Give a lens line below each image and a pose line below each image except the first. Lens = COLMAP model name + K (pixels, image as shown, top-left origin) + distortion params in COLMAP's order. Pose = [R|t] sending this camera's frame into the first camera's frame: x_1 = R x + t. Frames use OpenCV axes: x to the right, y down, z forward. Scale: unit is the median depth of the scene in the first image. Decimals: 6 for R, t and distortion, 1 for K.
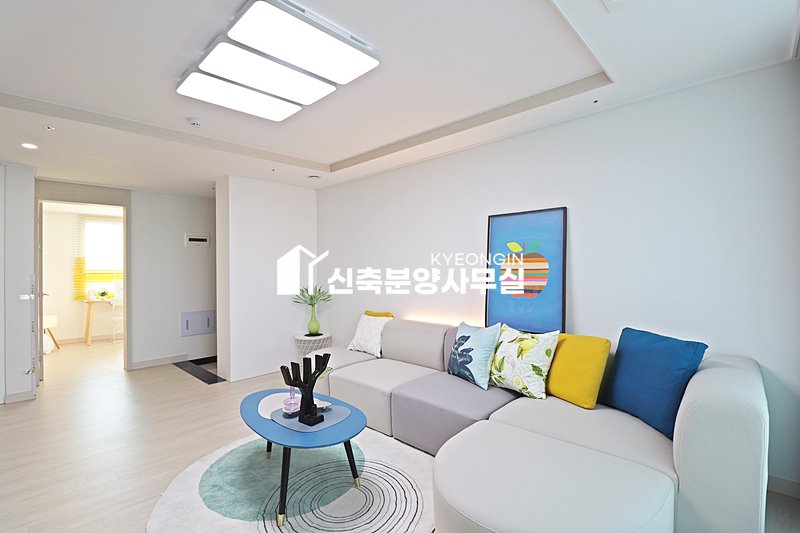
lens RADIAL K [[368.6, 0, 400.6], [0, 368.6, 264.4], [0, 0, 1]] dist [-0.007705, -0.007081]
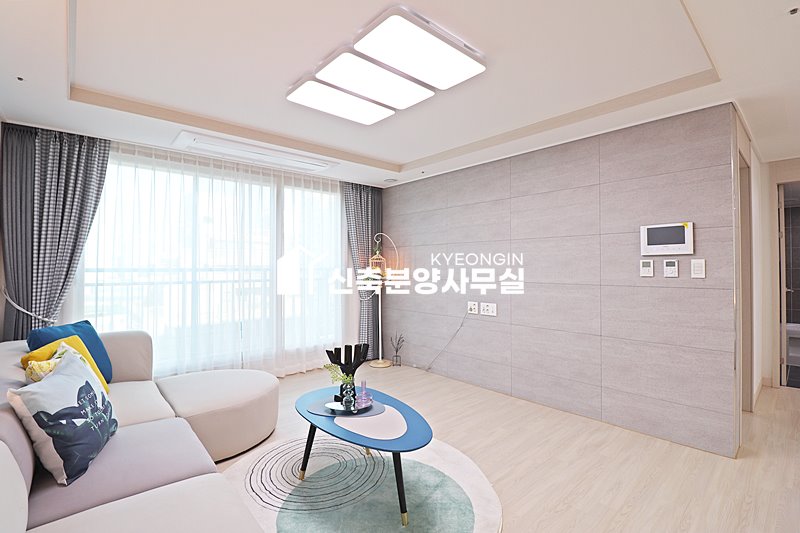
lens RADIAL K [[368.6, 0, 399.7], [0, 368.6, 262.6], [0, 0, 1]] dist [-0.007705, -0.007081]
pose [[-0.996329, 0.021077, 0.082970, -0.377660], [0.019590, 0.999633, -0.018705, 0.019118], [-0.083334, -0.017011, -0.996376, 1.559975]]
